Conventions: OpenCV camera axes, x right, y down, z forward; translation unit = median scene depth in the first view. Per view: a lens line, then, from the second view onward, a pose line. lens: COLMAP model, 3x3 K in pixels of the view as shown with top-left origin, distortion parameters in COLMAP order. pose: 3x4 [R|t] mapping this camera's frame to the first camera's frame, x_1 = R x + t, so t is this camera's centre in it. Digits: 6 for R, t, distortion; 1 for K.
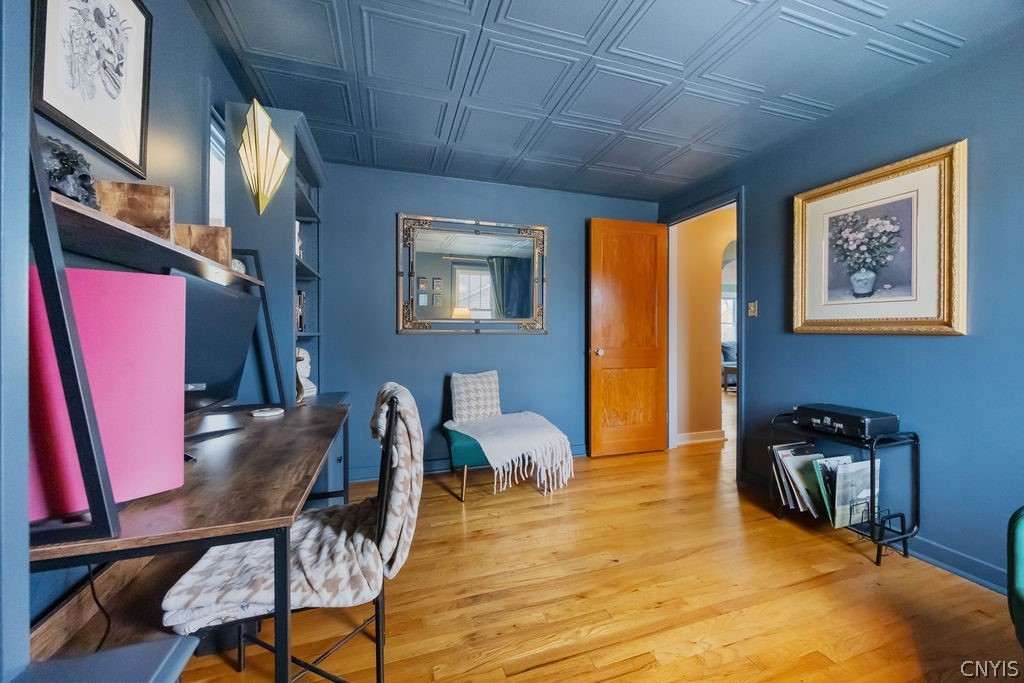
lens RADIAL K [[389.4, 0, 515.0], [0, 389.4, 336.9], [0, 0, 1]] dist [-0.002162, 0.000238]
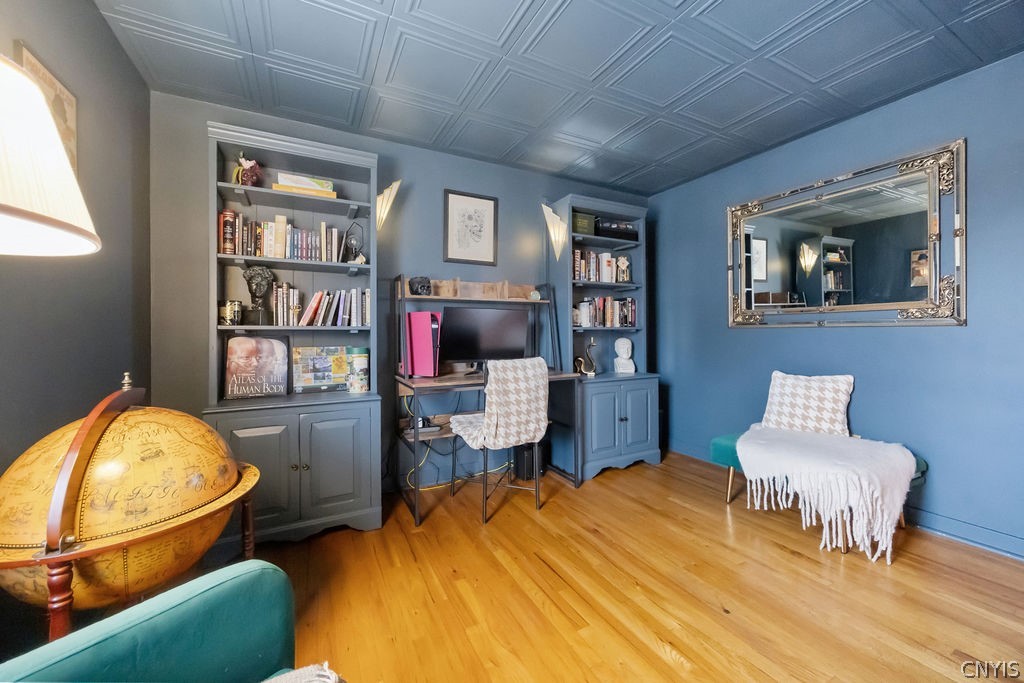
lens RADIAL K [[389.4, 0, 515.0], [0, 389.4, 336.9], [0, 0, 1]] dist [-0.002162, 0.000238]
pose [[0.168428, 0.010686, -0.985656, 0.838763], [0.000353, 0.999941, 0.010901, 0.008197], [0.985714, -0.002184, 0.168414, 0.388572]]
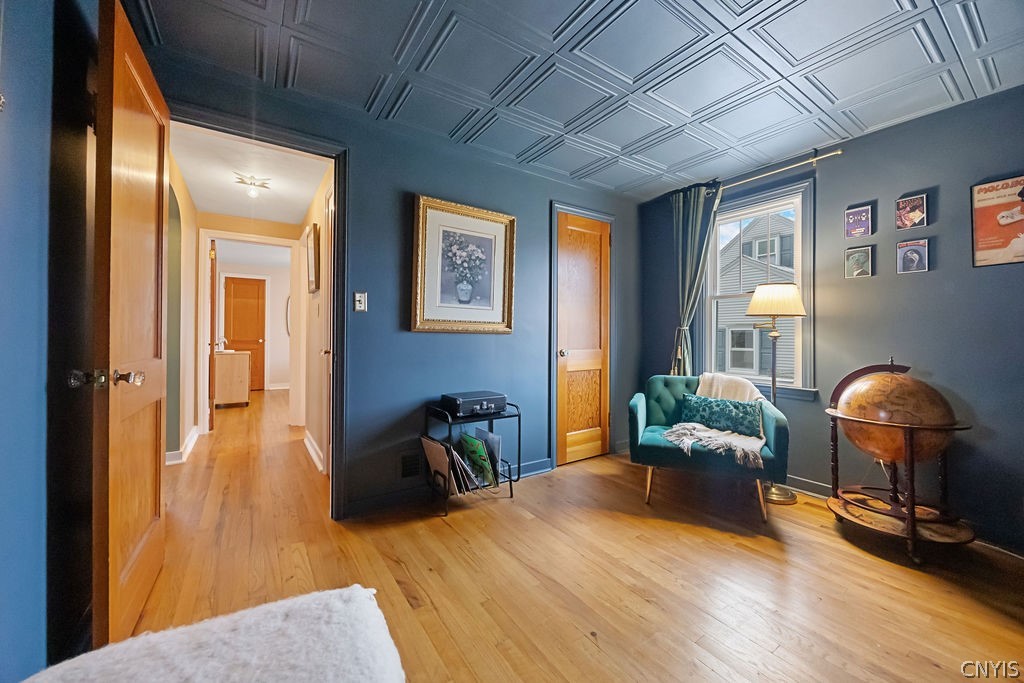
lens RADIAL K [[389.4, 0, 515.0], [0, 389.4, 336.9], [0, 0, 1]] dist [-0.002162, 0.000238]
pose [[-0.271003, -0.002955, 0.962574, -0.363307], [0.000926, 0.999994, 0.003330, 0.001750], [-0.962578, 0.001794, -0.270999, 1.175786]]
